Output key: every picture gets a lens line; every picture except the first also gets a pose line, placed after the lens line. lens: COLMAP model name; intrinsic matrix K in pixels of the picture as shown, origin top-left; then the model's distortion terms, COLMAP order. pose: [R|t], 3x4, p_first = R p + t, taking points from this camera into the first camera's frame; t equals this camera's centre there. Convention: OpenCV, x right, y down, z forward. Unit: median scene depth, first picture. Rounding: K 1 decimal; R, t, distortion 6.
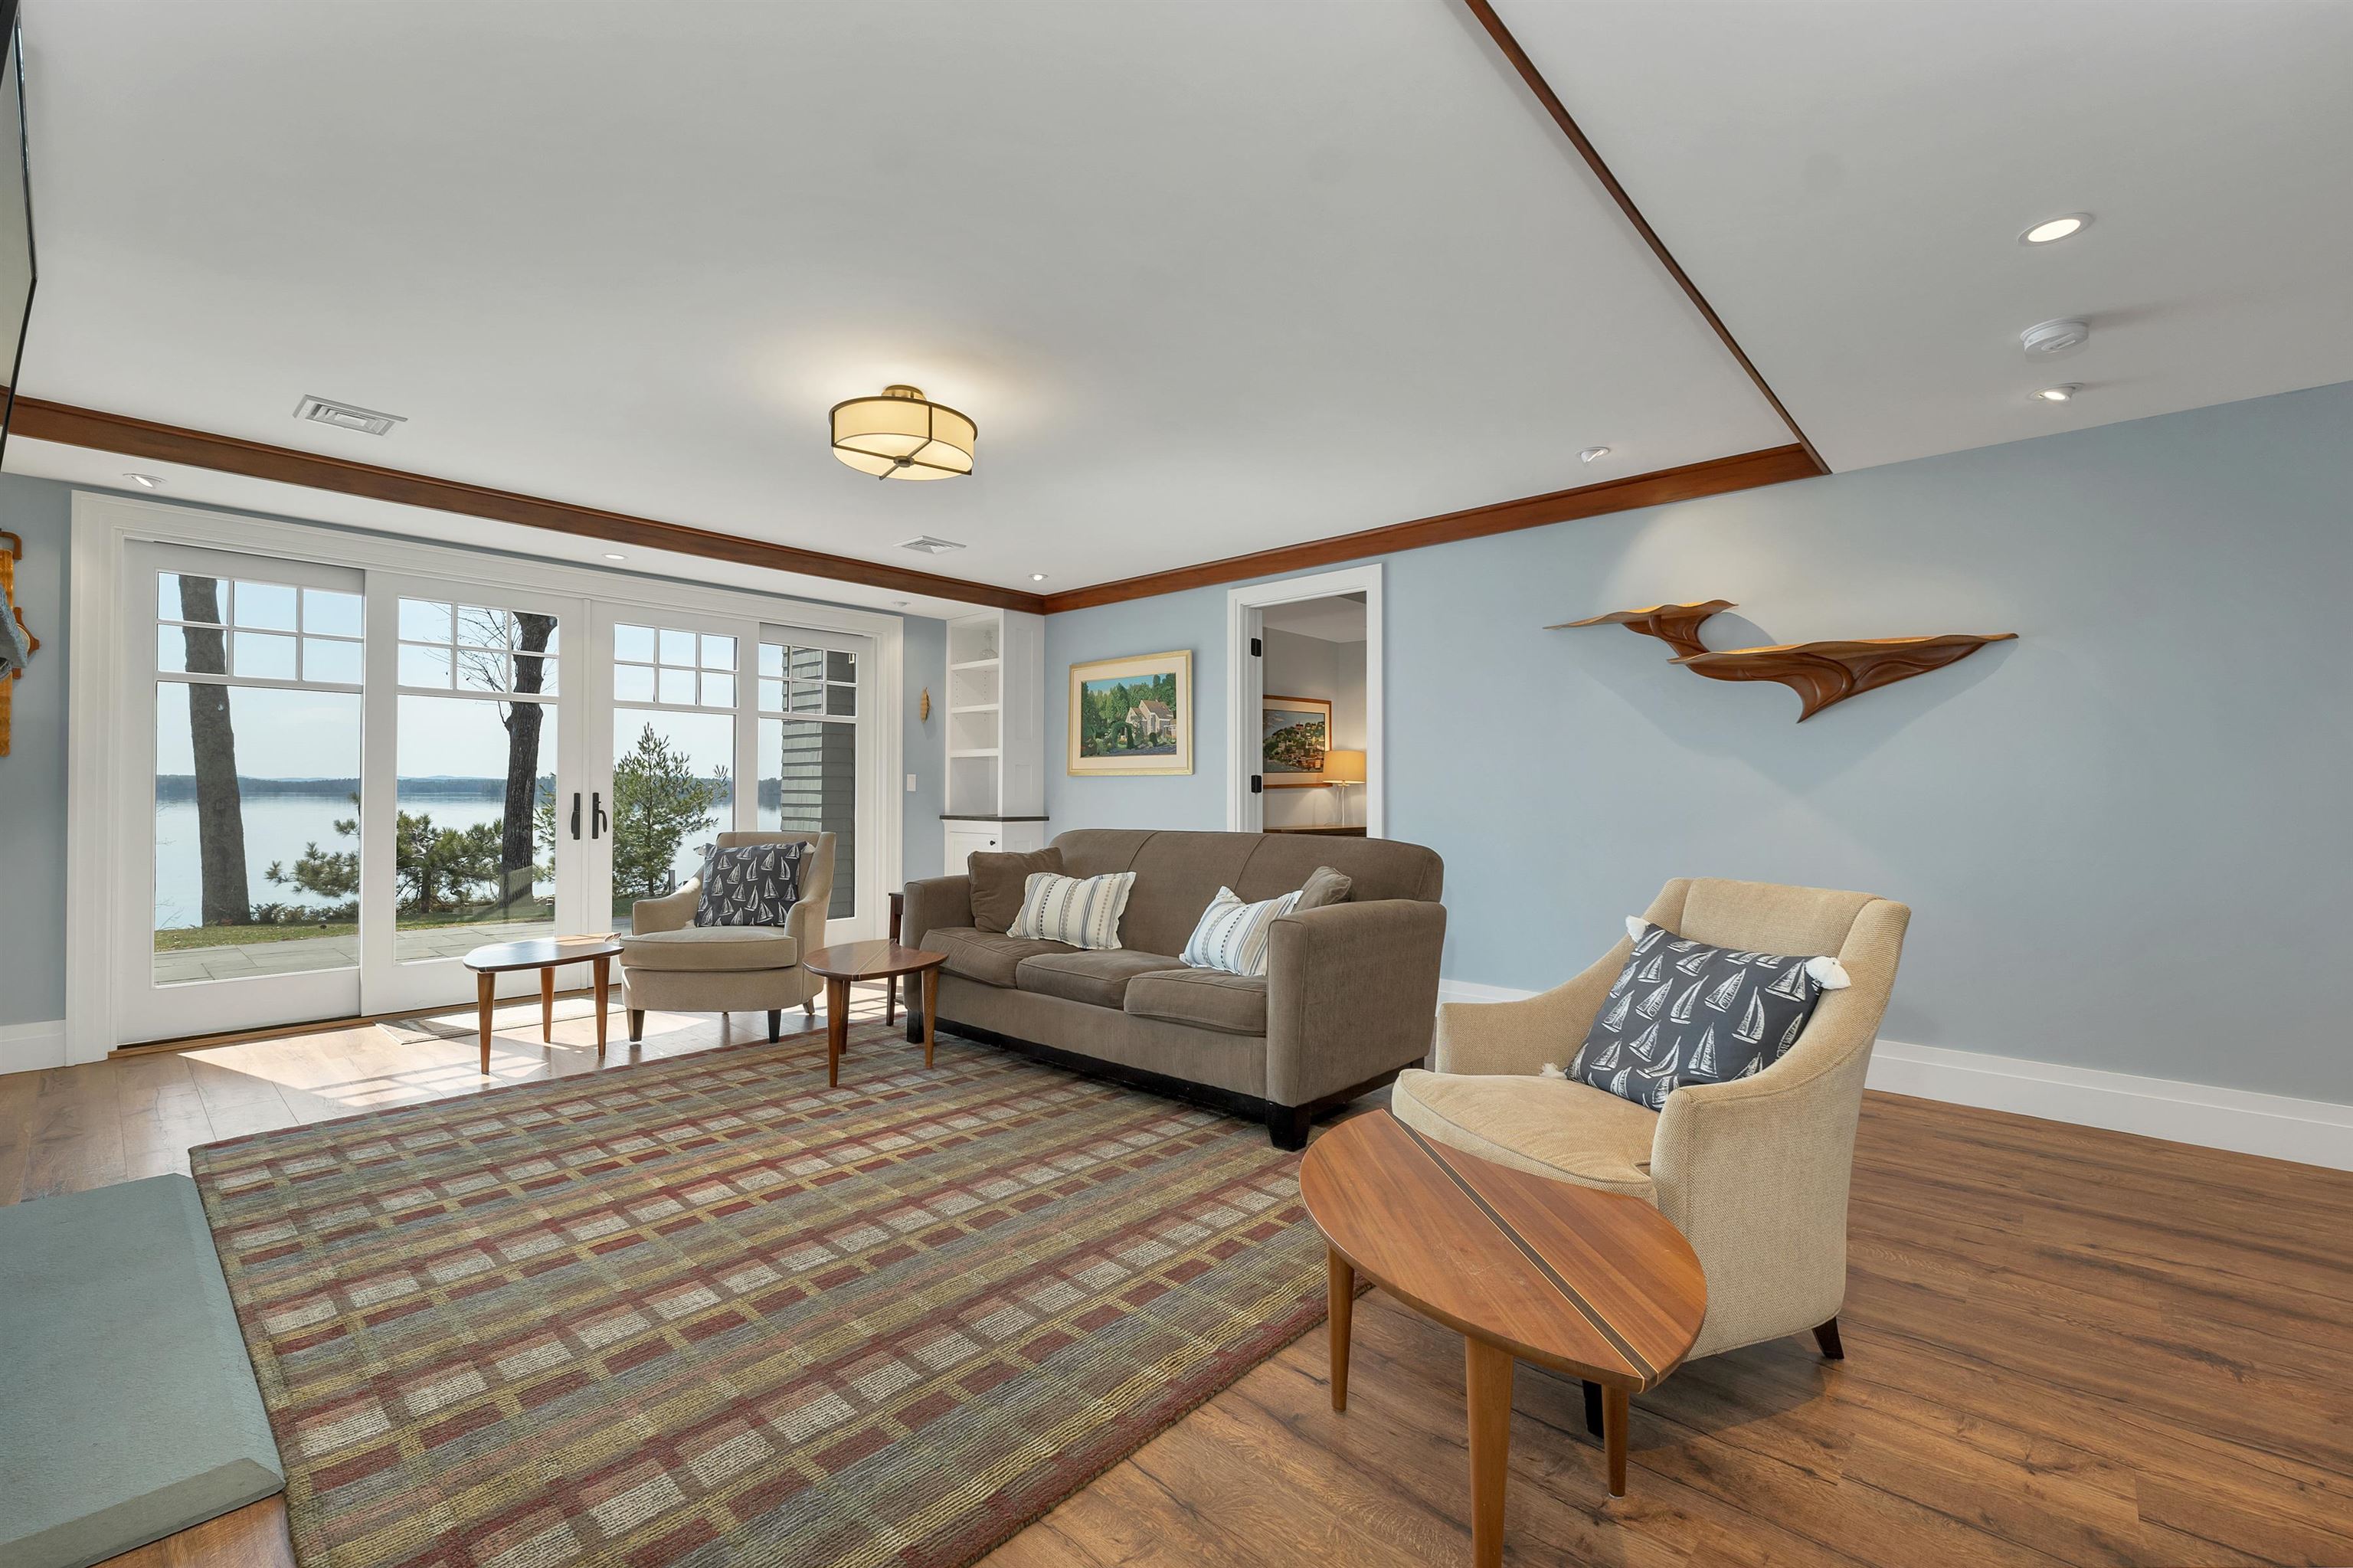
lens RADIAL K [[998.5, 0, 1175.0], [0, 998.5, 786.9], [0, 0, 1]] dist [-0.002234, -0.000339]
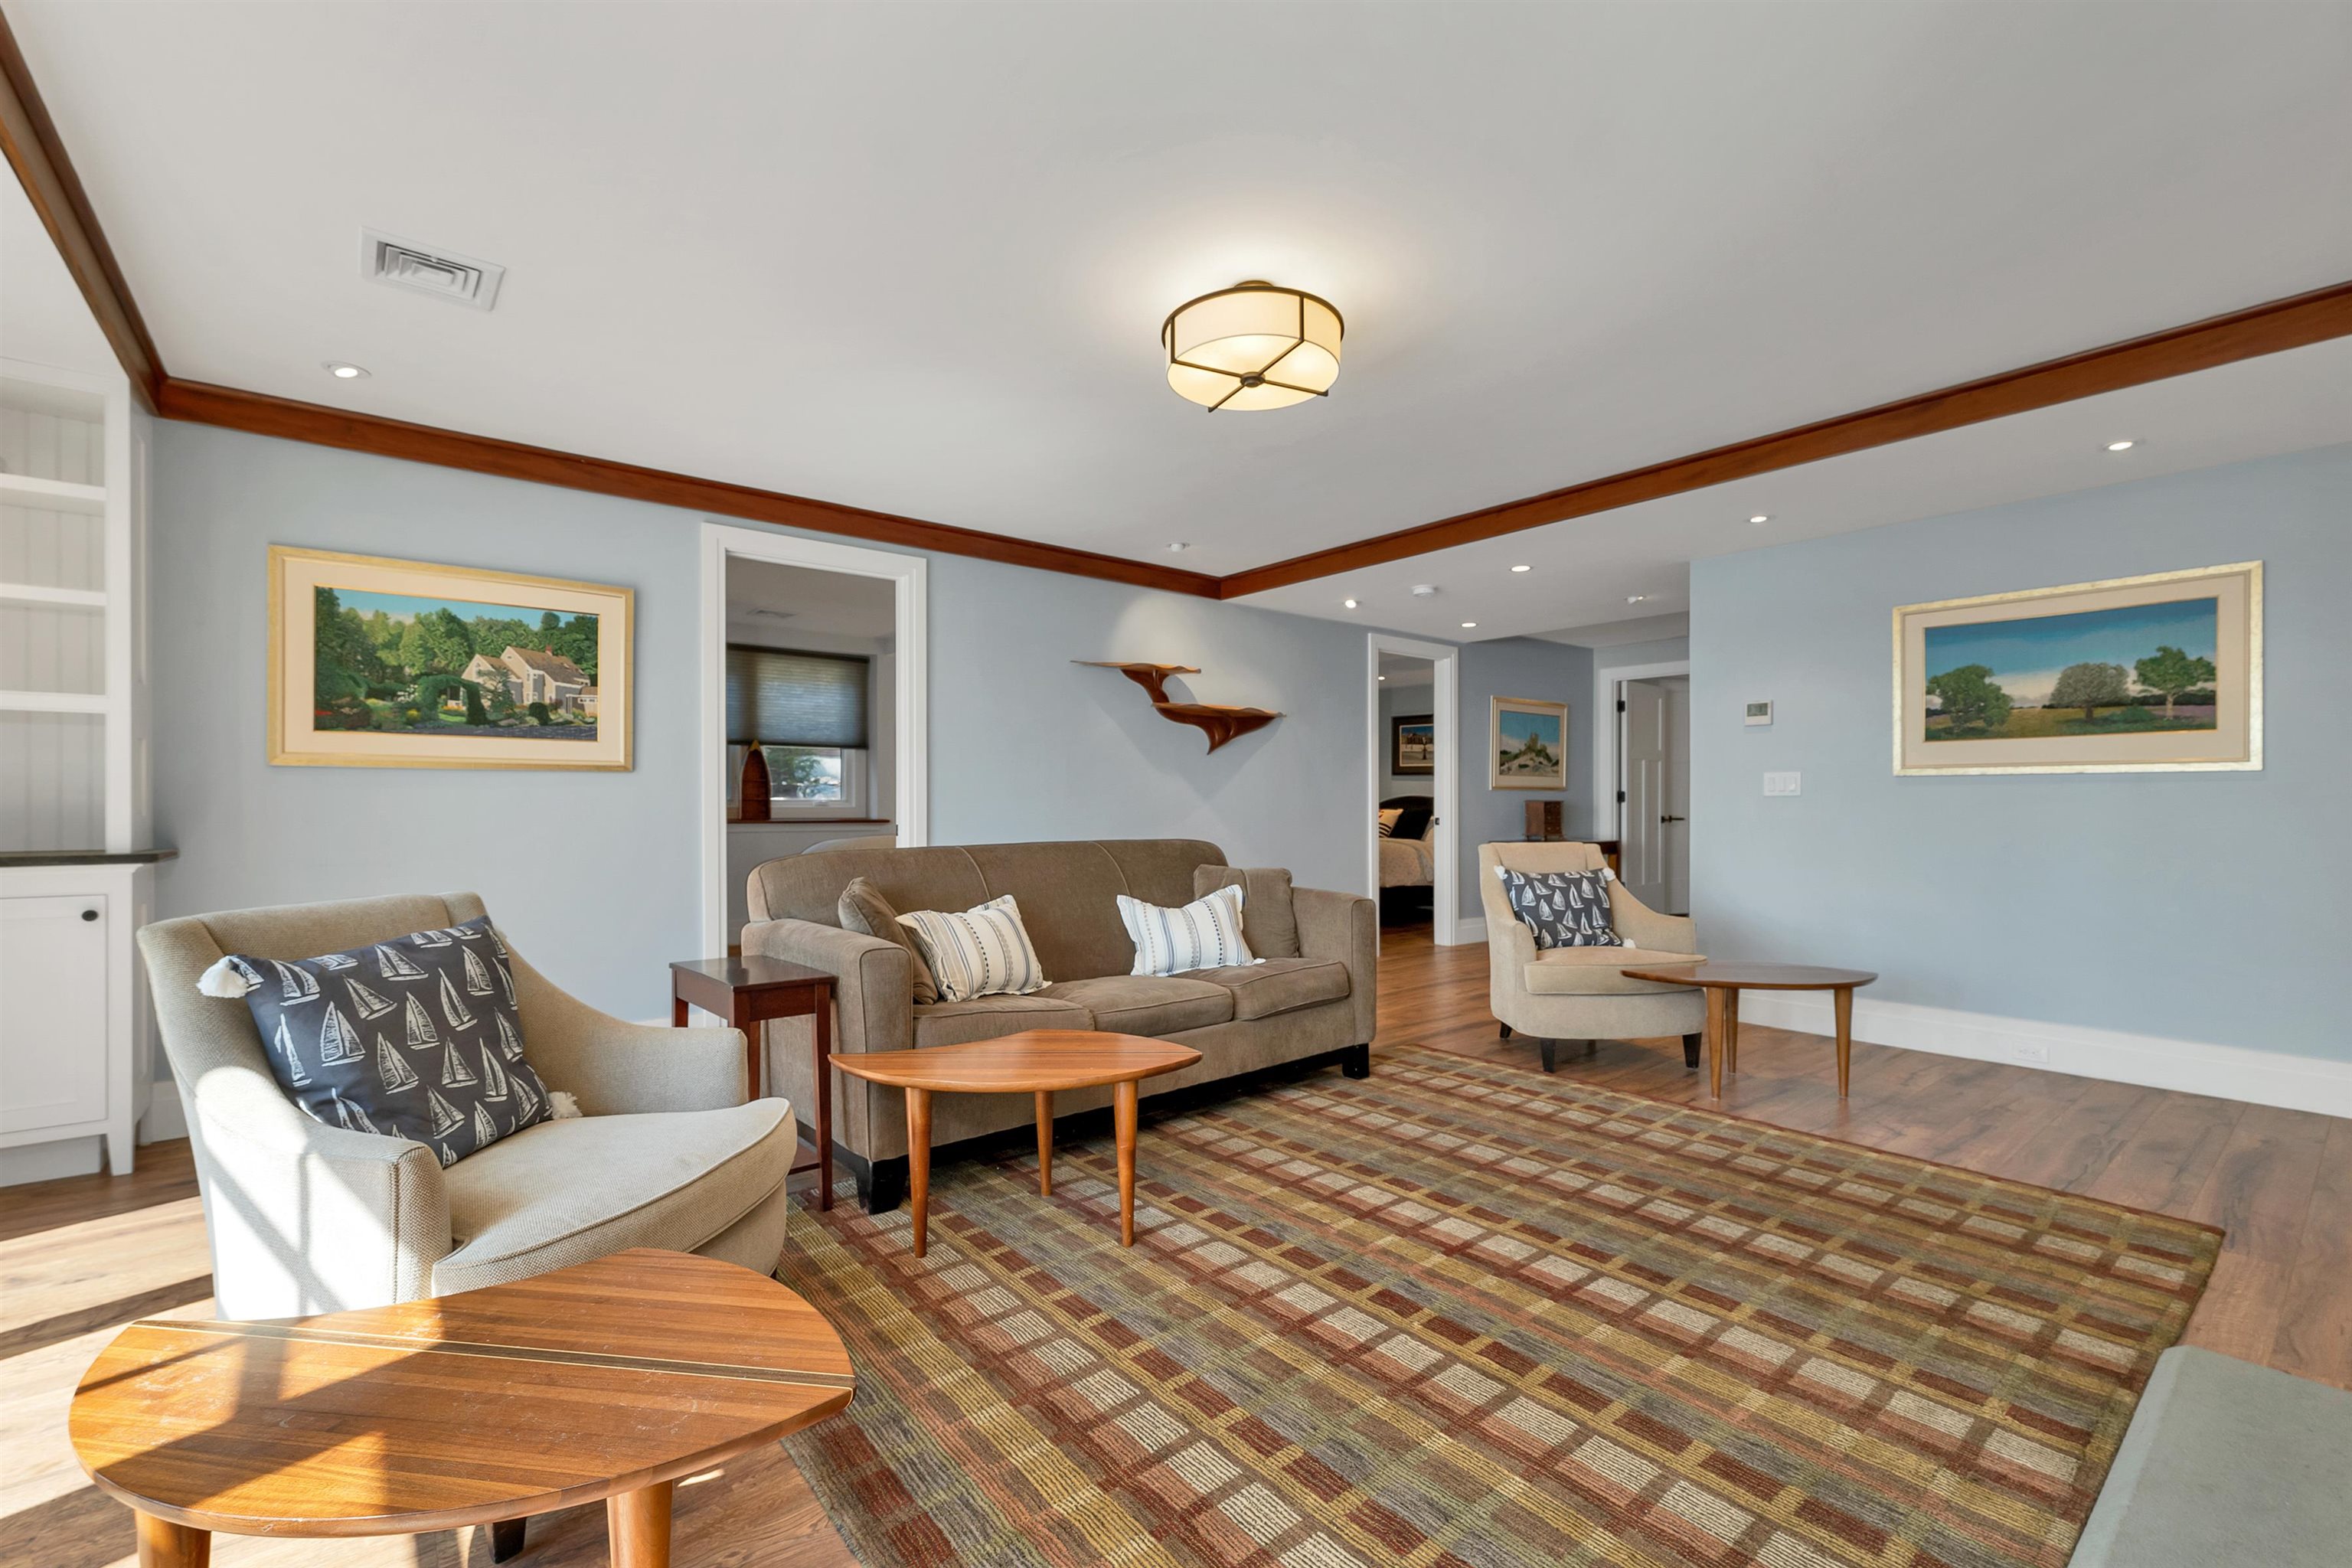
lens RADIAL K [[998.1, 0, 1168.0], [0, 998.1, 806.0], [0, 0, 1]] dist [-0.002234, -0.000339]
pose [[0.153770, -0.007583, 0.988078, -1.082758], [-0.007711, 0.999931, 0.008874, 0.003819], [-0.988077, -0.008984, 0.153701, 0.957111]]
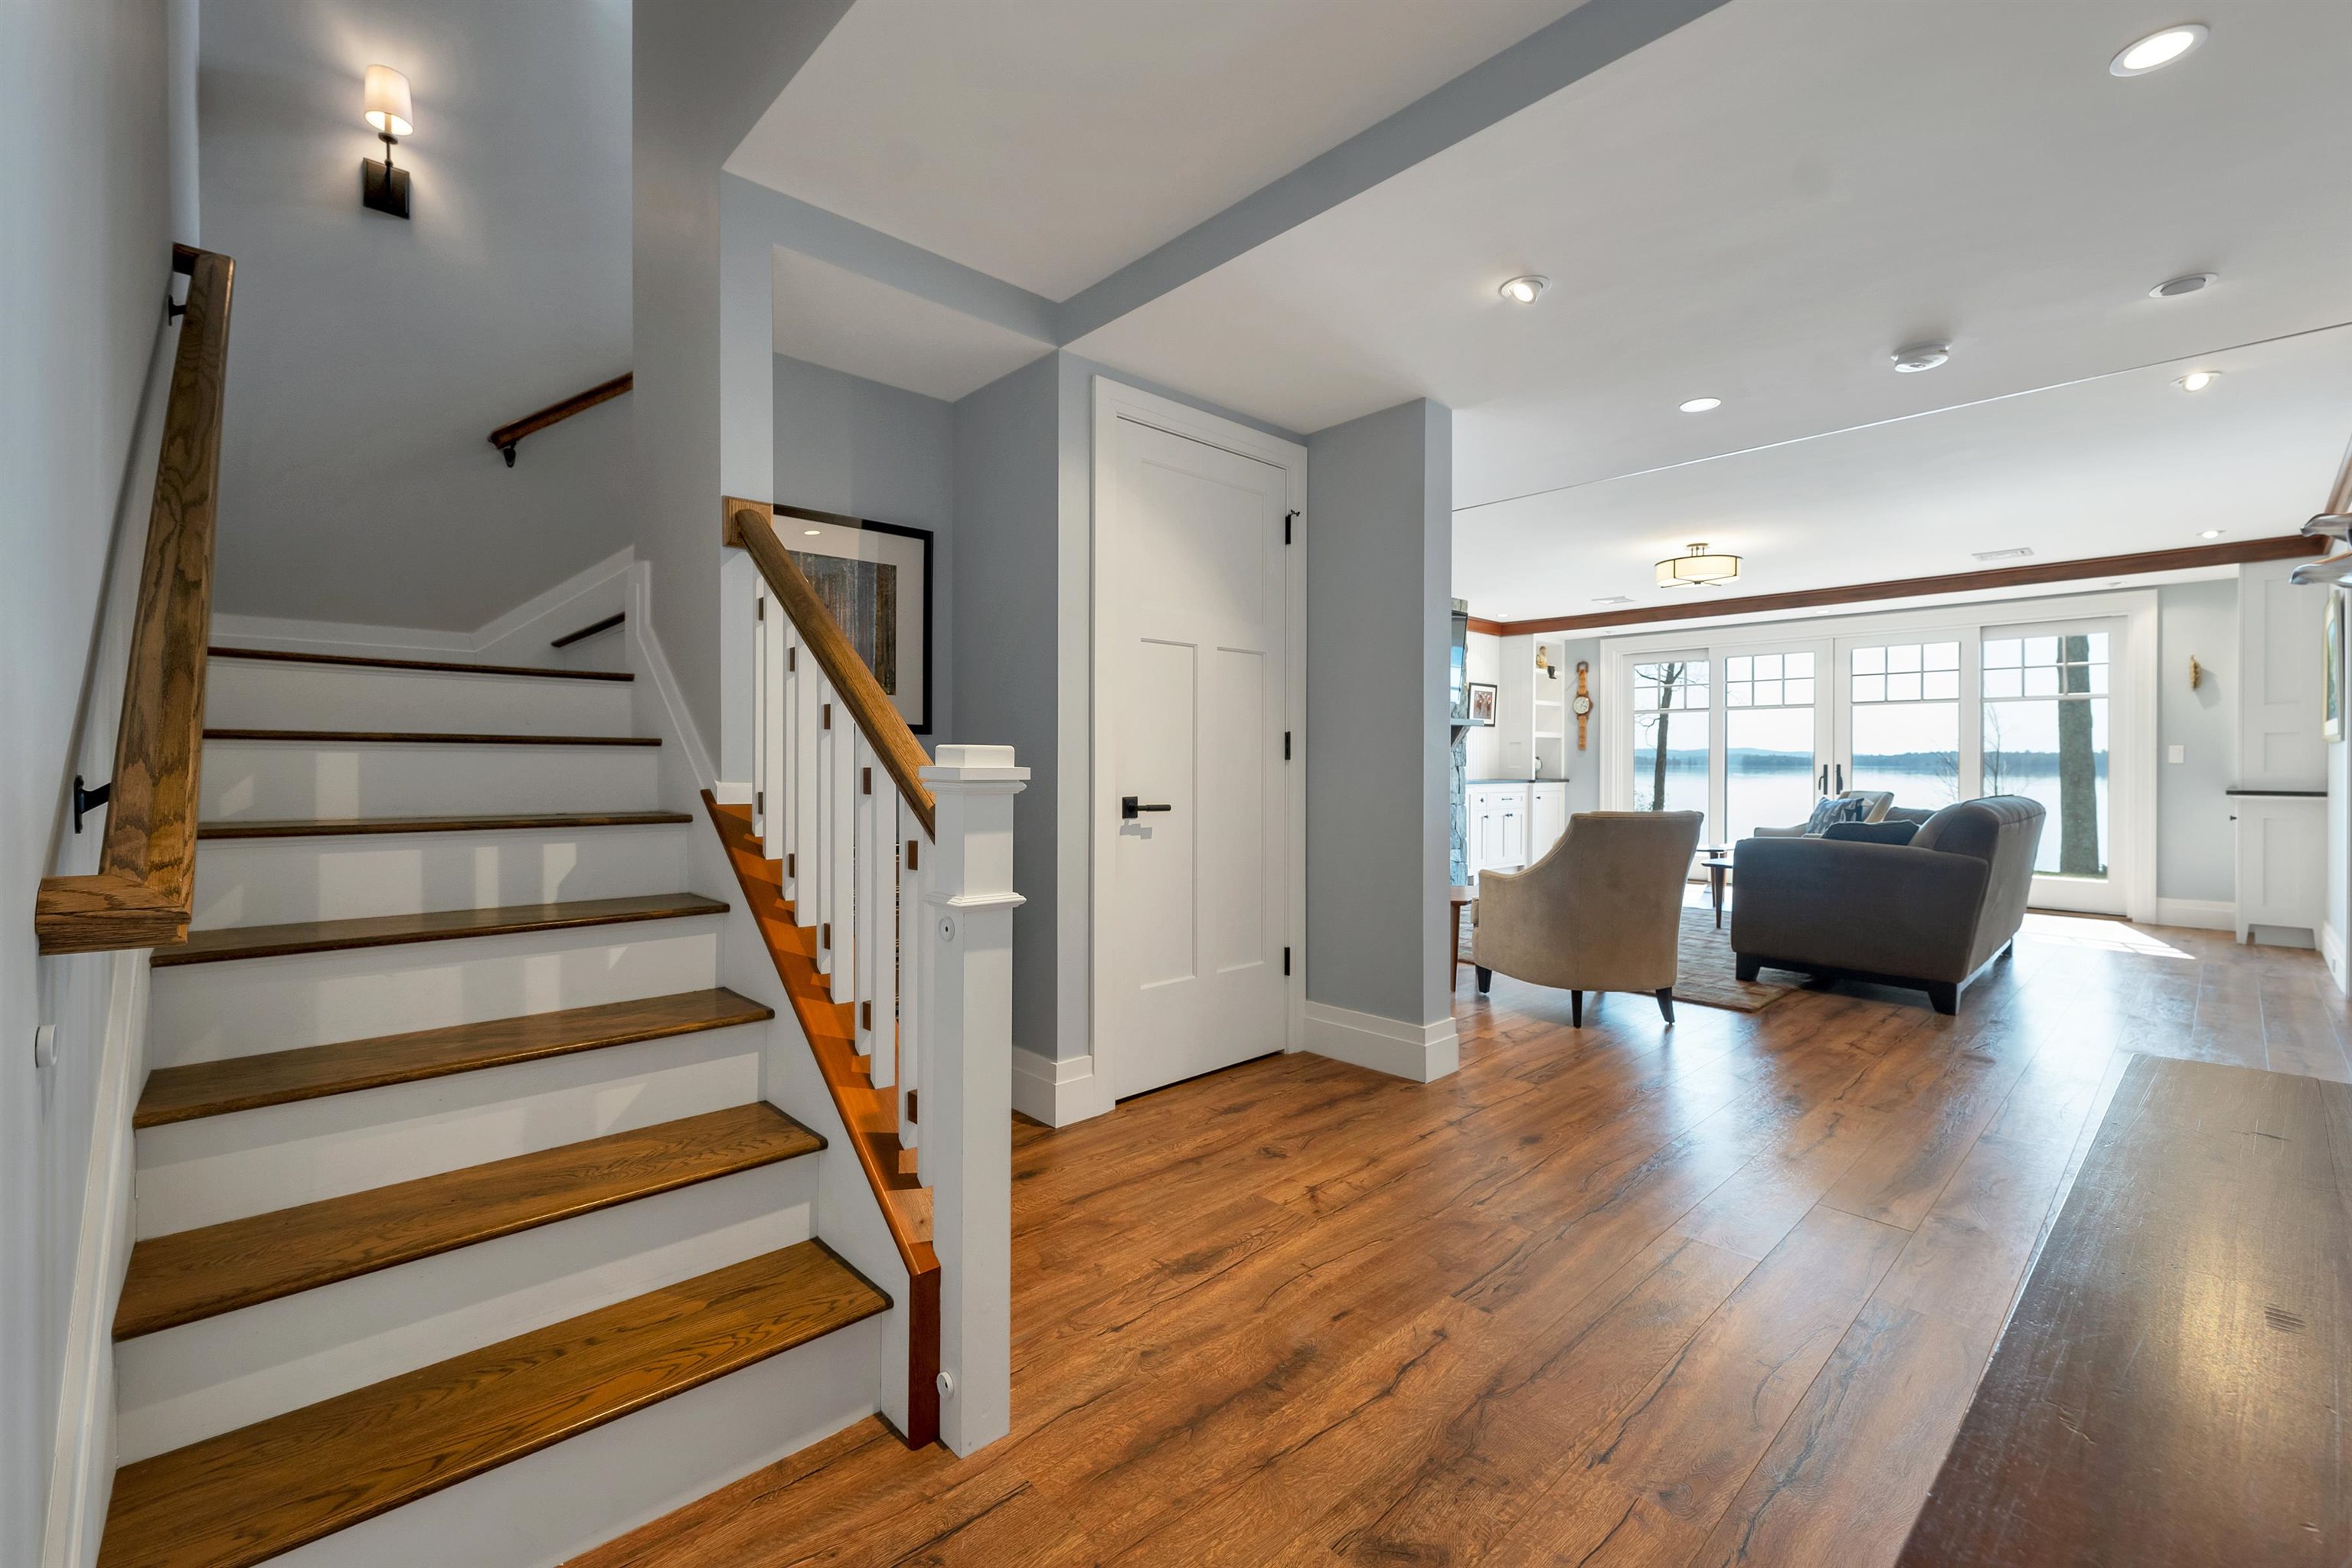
lens RADIAL K [[998.1, 0, 1151.5], [0, 998.1, 766.7], [0, 0, 1]] dist [-0.002234, -0.000339]
pose [[-0.092409, -0.000639, -0.995721, 1.708362], [0.005755, 0.999983, -0.001176, 0.009246], [0.995705, -0.005839, -0.092404, 0.158054]]
